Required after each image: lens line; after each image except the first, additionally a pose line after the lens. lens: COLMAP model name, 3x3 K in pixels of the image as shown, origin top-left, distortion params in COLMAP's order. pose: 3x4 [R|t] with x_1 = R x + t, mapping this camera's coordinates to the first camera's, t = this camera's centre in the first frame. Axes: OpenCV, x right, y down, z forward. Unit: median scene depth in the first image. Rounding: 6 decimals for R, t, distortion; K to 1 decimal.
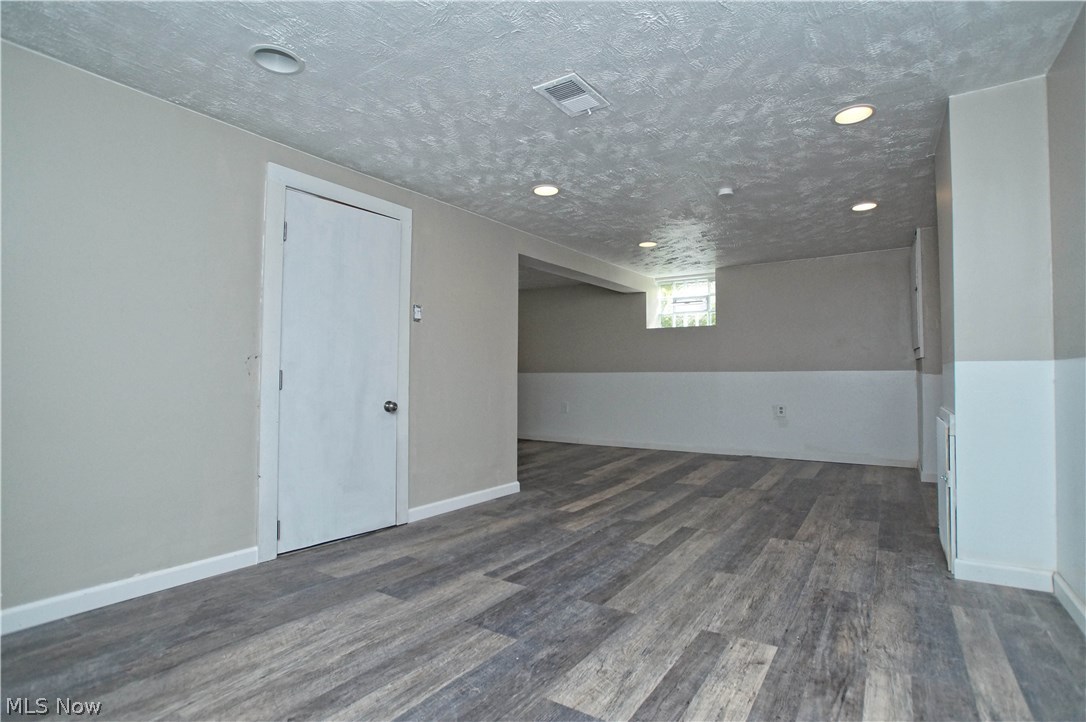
lens RADIAL K [[526.6, 0, 545.1], [0, 526.6, 365.8], [0, 0, 1]] dist [-0.040619, 0.009847]
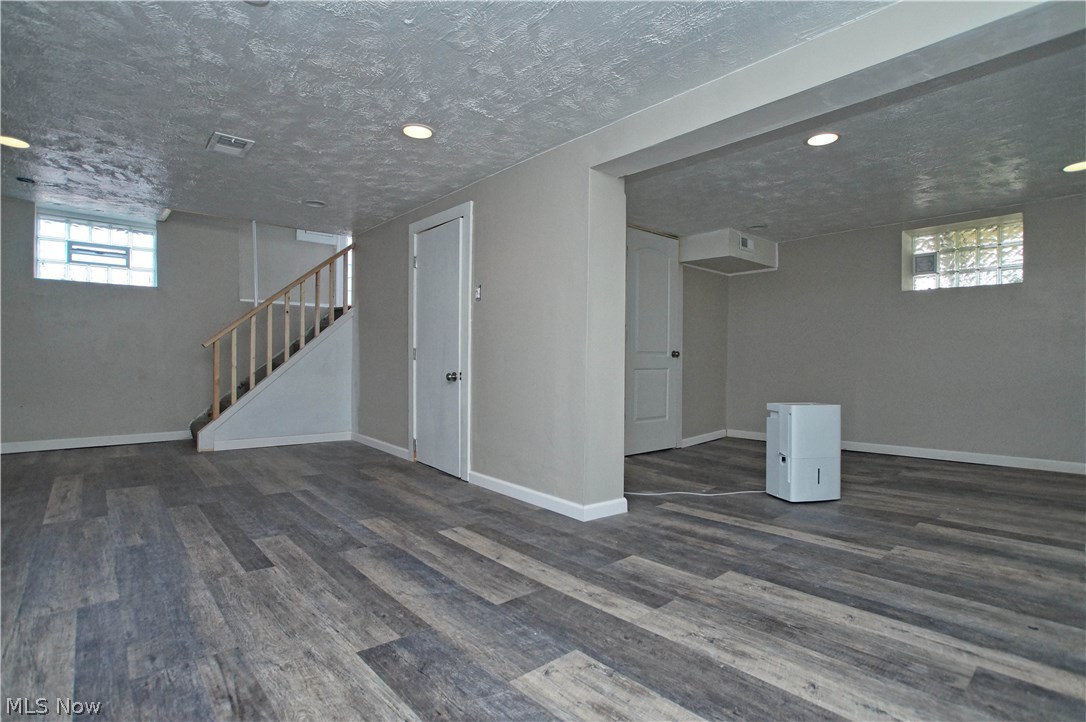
lens RADIAL K [[526.6, 0, 545.2], [0, 526.6, 357.5], [0, 0, 1]] dist [-0.040619, 0.009847]
pose [[-0.250400, -0.012677, -0.968060, 0.867657], [0.002533, 0.999902, -0.013749, 0.054568], [0.968139, -0.005895, -0.250343, 1.589015]]
